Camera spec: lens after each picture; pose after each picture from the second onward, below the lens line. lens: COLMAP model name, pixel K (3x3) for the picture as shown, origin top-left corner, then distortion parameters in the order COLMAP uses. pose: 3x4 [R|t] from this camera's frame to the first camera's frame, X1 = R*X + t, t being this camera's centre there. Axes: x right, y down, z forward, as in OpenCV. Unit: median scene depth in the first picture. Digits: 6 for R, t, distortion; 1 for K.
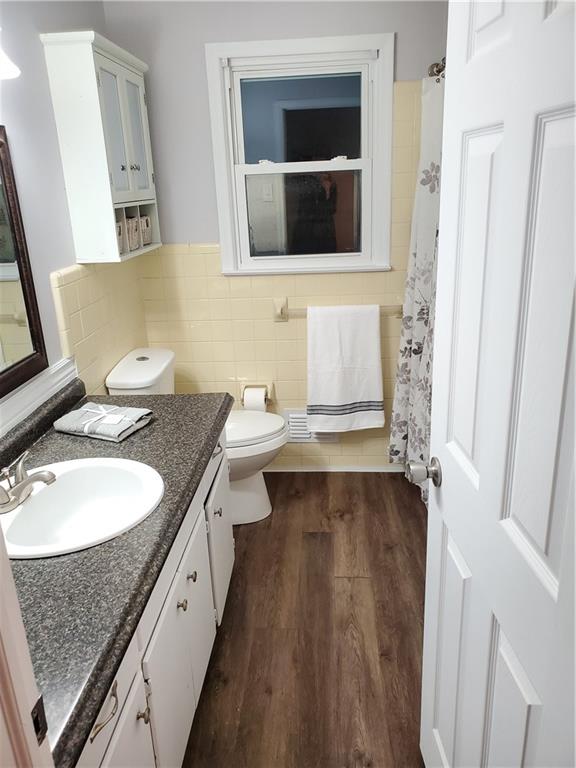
lens RADIAL K [[591.3, 0, 307.3], [0, 591.3, 380.0], [0, 0, 1]] dist [0.047264, -0.068609]
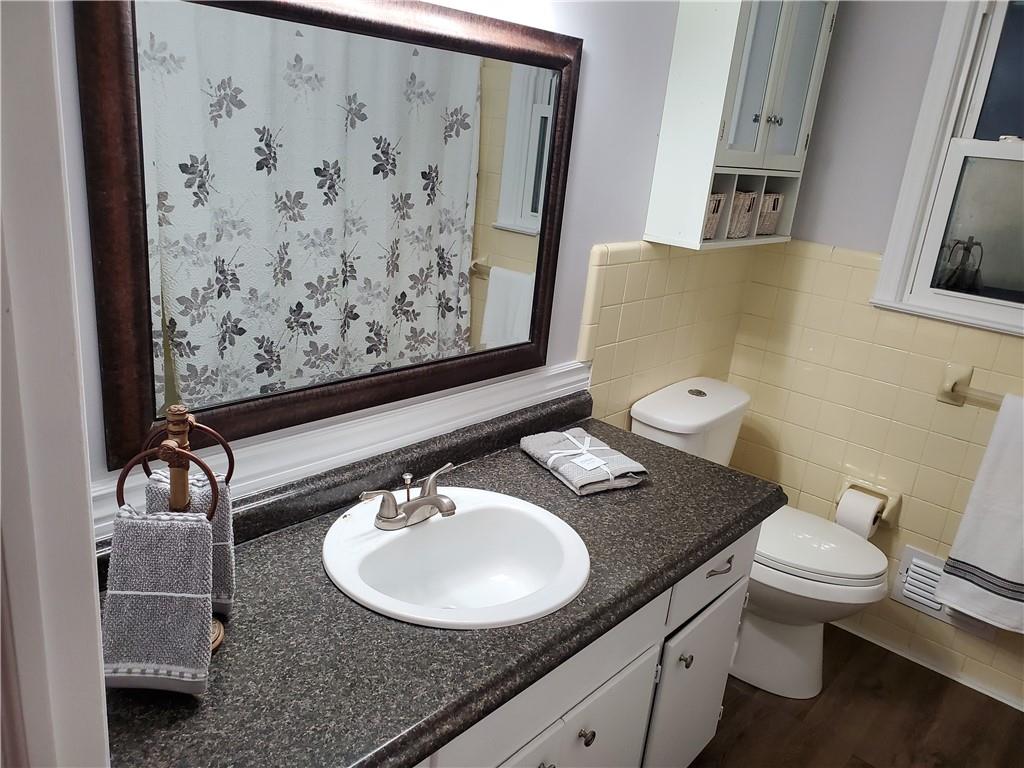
lens RADIAL K [[788.4, 0, 512.0], [0, 788.4, 384.0], [0, 0, 1]] dist [0.047264, -0.068609]
pose [[0.768252, 0.294453, -0.568407, 0.088670], [-0.314312, 0.947038, 0.065776, -0.045529], [0.557671, 0.128124, 0.820114, 0.154524]]
